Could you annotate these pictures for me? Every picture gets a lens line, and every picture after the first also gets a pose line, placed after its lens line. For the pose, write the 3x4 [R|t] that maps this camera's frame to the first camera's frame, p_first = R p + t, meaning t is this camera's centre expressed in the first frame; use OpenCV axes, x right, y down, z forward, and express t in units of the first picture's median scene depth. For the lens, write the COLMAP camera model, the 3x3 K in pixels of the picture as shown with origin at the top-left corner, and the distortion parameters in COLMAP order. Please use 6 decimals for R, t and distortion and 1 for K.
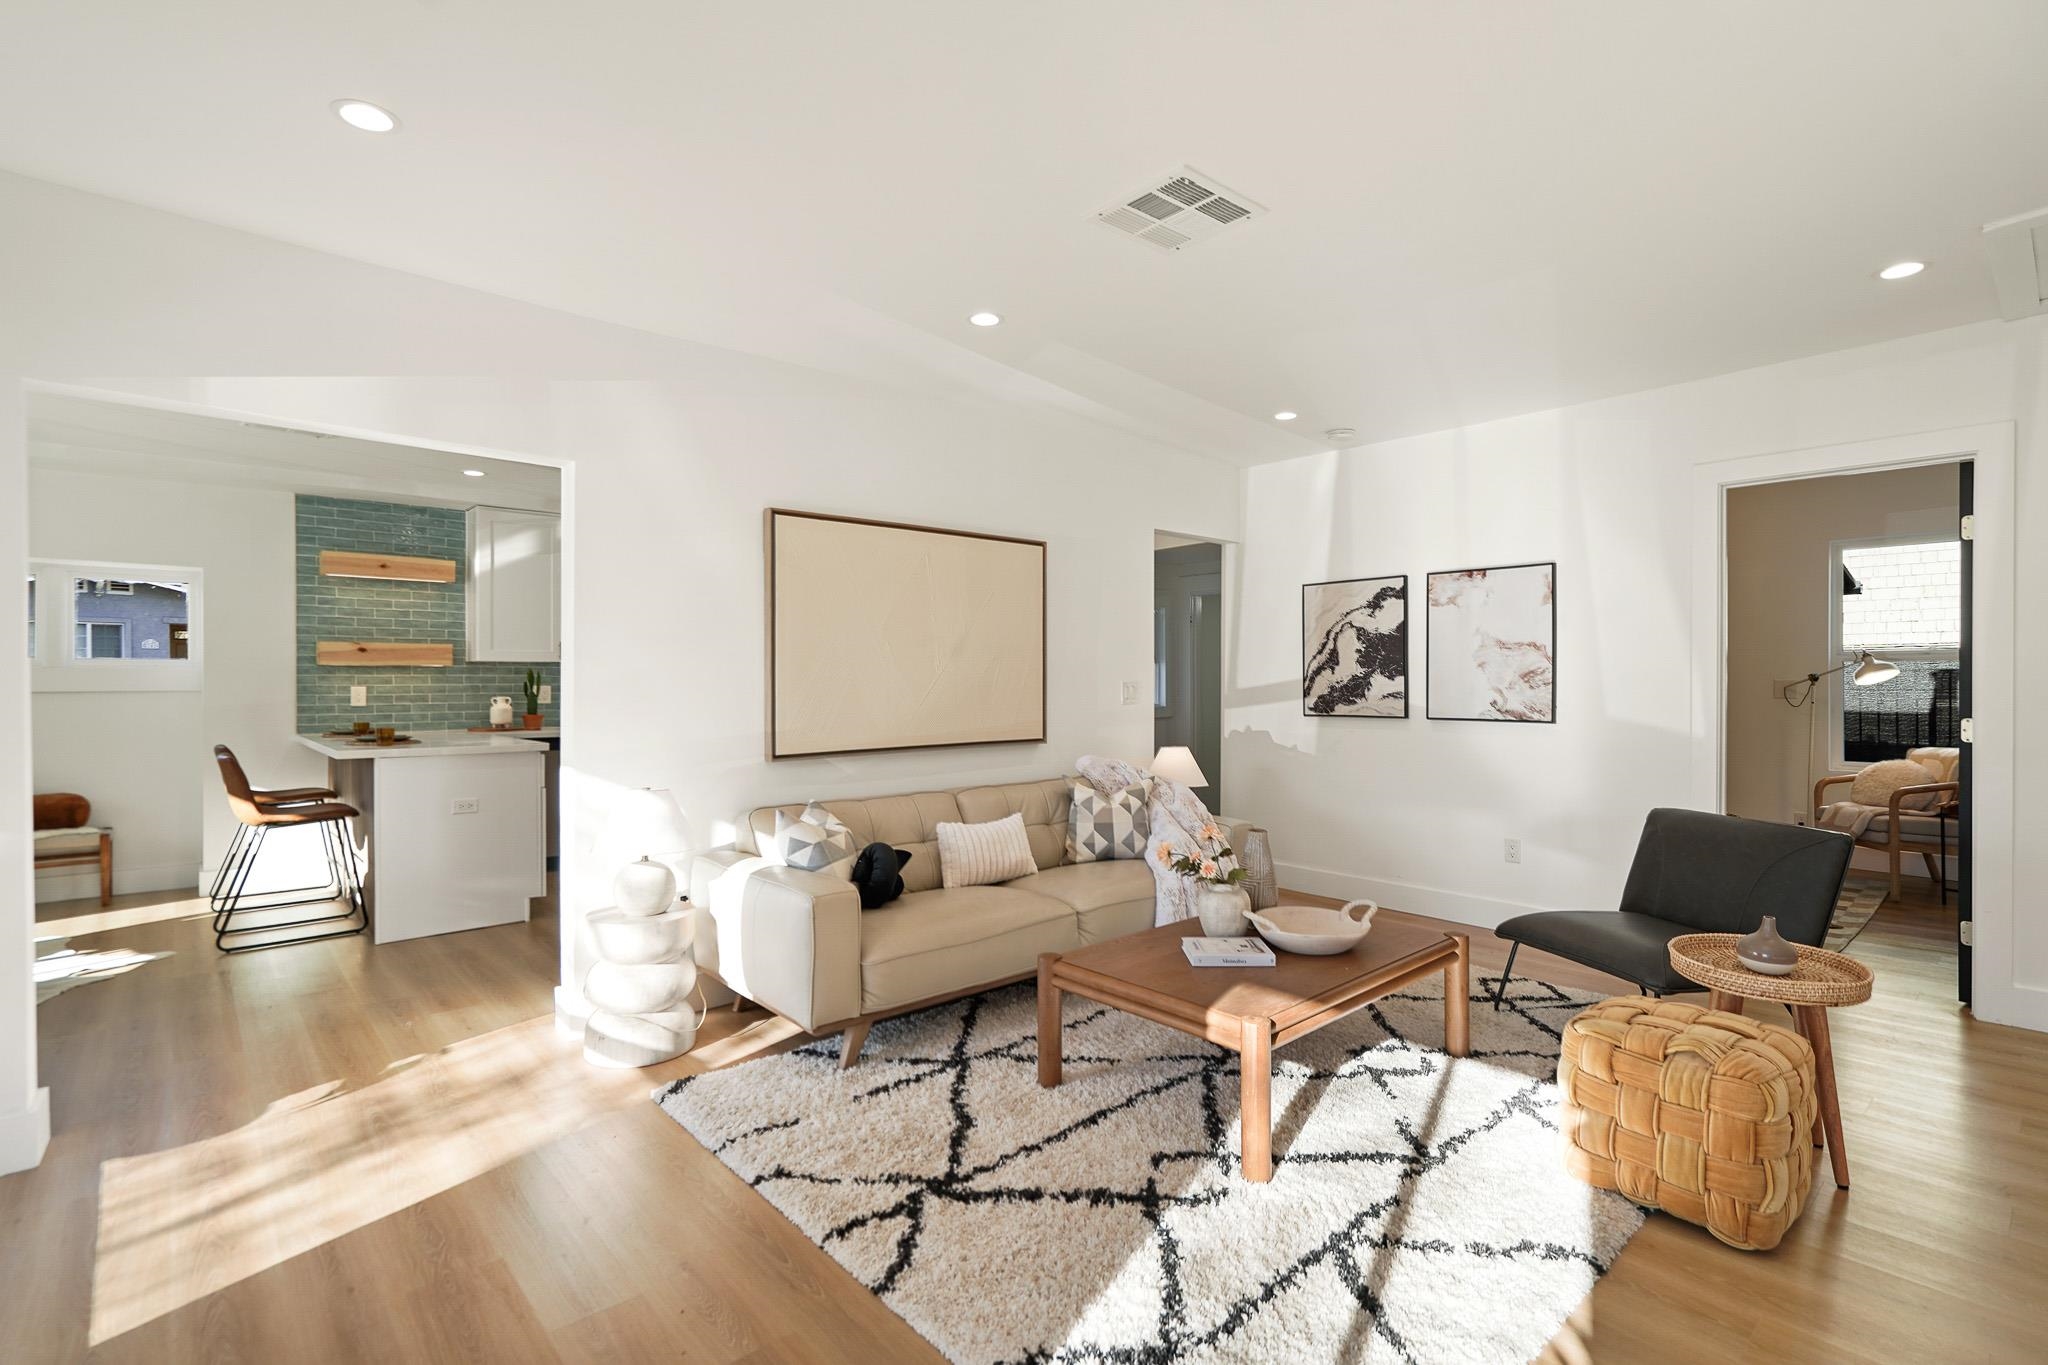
lens RADIAL K [[952.7, 0, 1024.0], [0, 952.7, 682.5], [0, 0, 1]] dist [-0.005943, -0.000178]
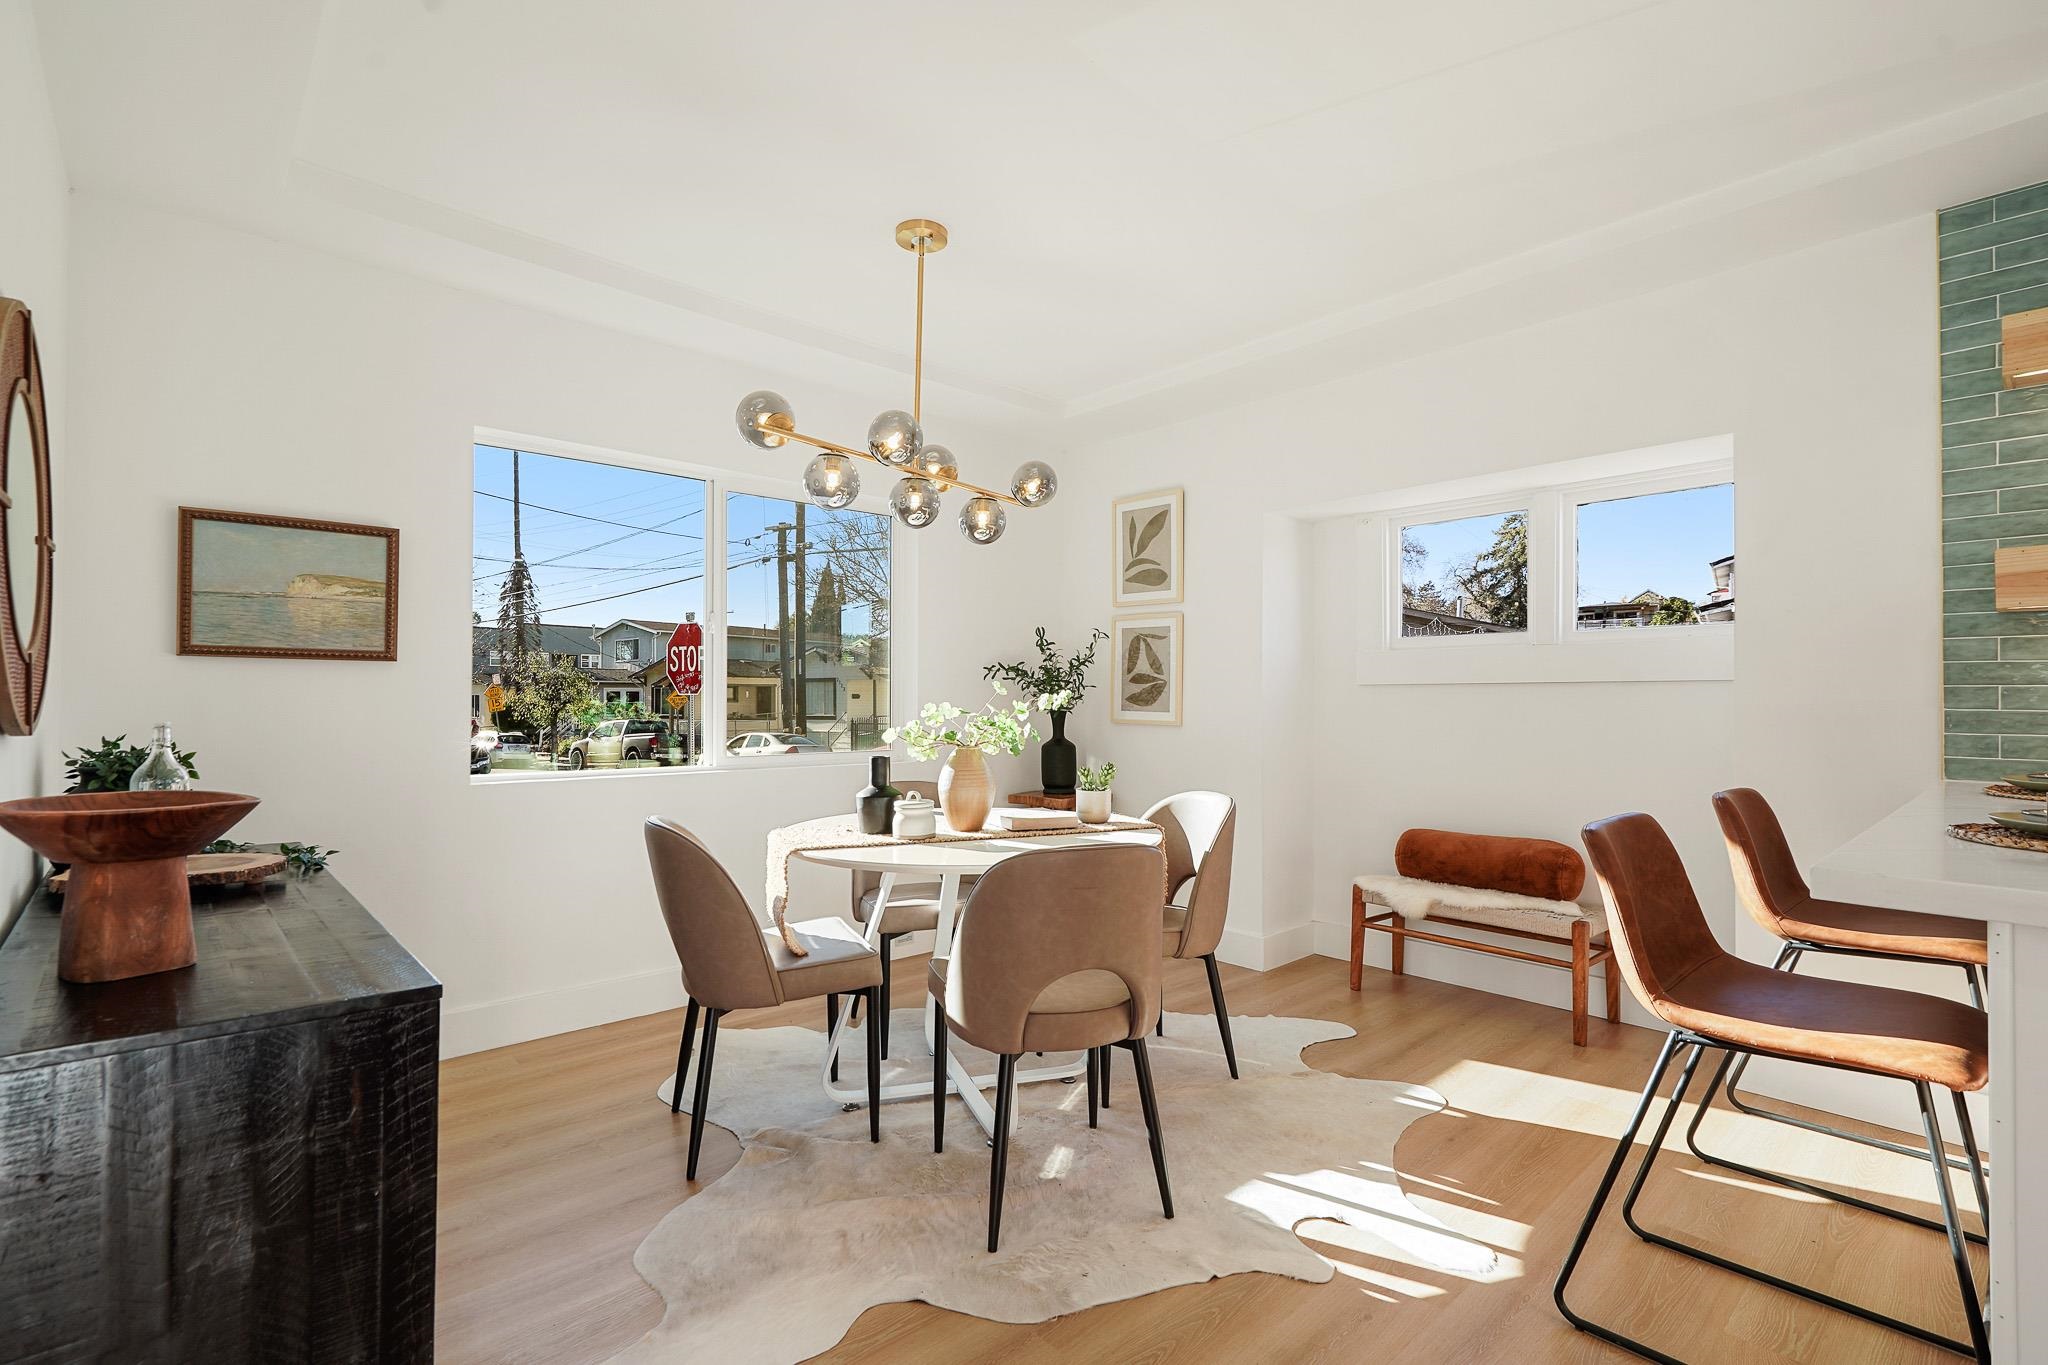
lens RADIAL K [[953.7, 0, 1004.9], [0, 953.7, 688.6], [0, 0, 1]] dist [0.002258, 0.000138]
pose [[0.005207, -0.006961, -0.999962, -0.339180], [-0.001614, 0.999974, -0.006970, 0.017635], [0.999985, 0.001650, 0.005196, 0.573059]]
